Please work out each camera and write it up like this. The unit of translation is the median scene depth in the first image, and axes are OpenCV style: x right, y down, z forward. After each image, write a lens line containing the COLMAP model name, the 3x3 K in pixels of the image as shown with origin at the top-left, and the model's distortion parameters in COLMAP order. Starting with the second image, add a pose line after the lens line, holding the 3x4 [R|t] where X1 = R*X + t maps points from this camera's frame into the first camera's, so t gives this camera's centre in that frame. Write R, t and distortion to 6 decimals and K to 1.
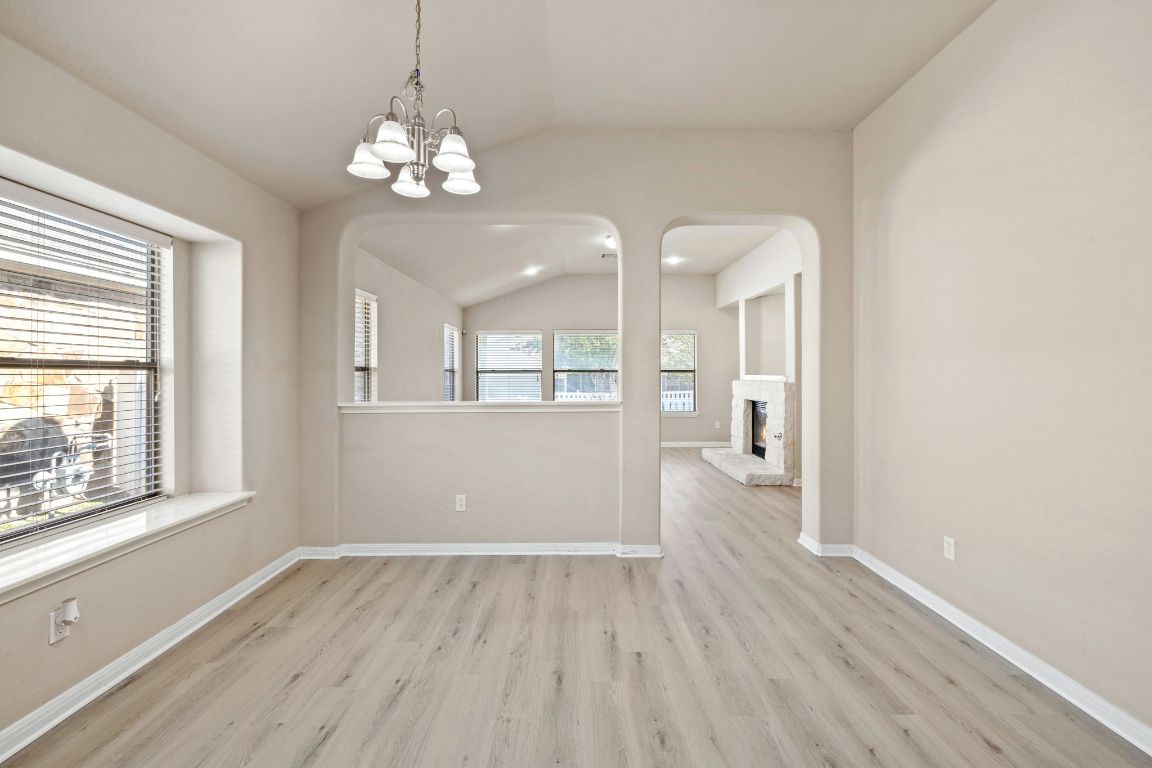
lens RADIAL K [[484.4, 0, 573.3], [0, 484.4, 370.5], [0, 0, 1]] dist [0.000414, -0.000041]
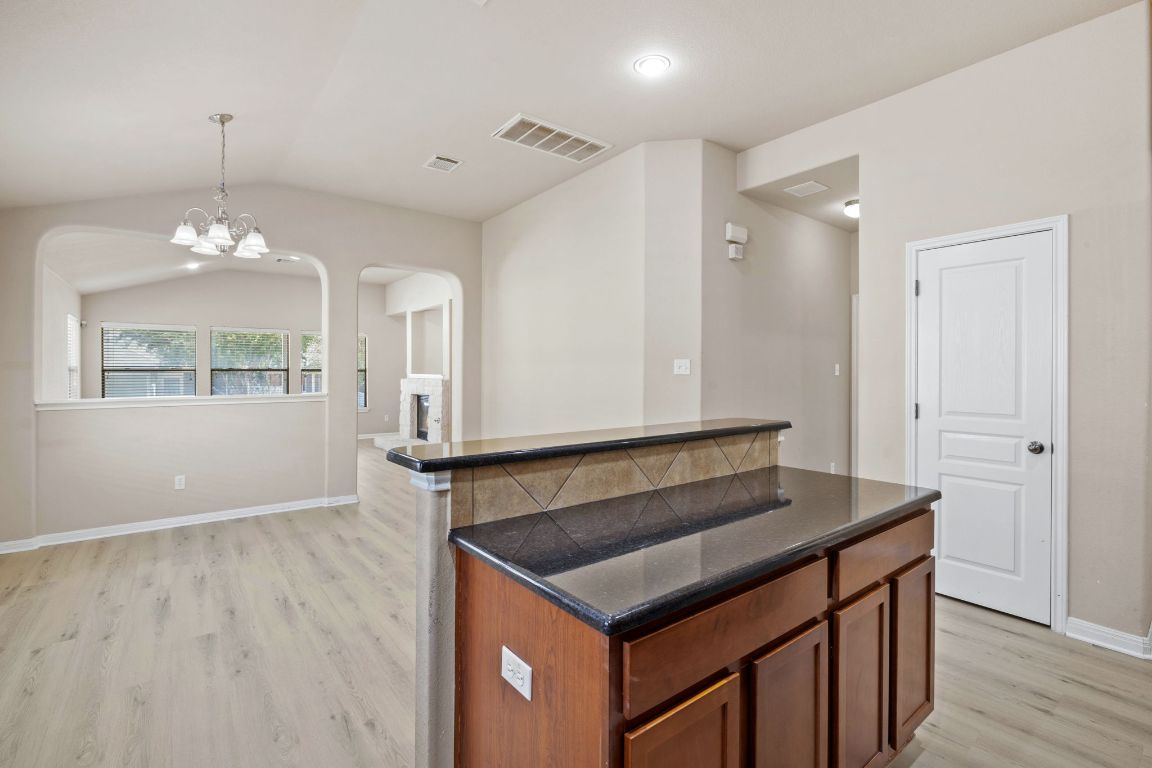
lens RADIAL K [[527.3, 0, 574.1], [0, 527.3, 372.1], [0, 0, 1]] dist [0.000912, 0.000280]
pose [[0.794663, 0.002388, 0.607046, -0.233628], [-0.005549, 0.999979, 0.003330, -0.004453], [-0.607025, -0.006015, 0.794660, -0.560343]]
